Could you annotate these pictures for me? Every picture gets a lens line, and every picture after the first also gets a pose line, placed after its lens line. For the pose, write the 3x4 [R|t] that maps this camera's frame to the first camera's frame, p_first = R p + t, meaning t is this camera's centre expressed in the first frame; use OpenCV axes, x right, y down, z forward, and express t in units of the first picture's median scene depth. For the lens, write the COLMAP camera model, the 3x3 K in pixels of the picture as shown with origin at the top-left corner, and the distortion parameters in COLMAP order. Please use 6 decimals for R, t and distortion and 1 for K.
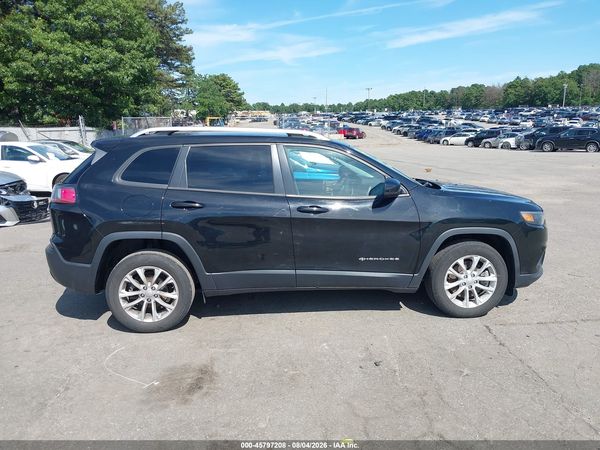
lens RADIAL K [[465.5, 0, 300.0], [0, 465.5, 243.3], [0, 0, 1]] dist [0.002826, -0.001081]
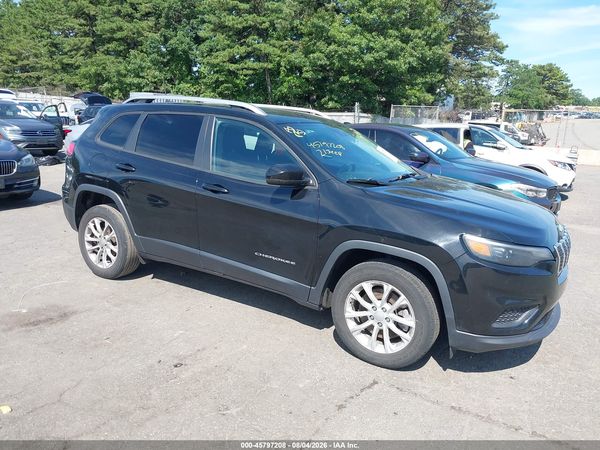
lens RADIAL K [[465.5, 0, 300.0], [0, 465.5, 243.3], [0, 0, 1]] dist [0.002826, -0.001081]
pose [[0.805290, 0.199639, -0.558259, 0.095550], [-0.190552, 0.978796, 0.075157, -0.009342], [0.561426, 0.045854, 0.826256, 0.046930]]
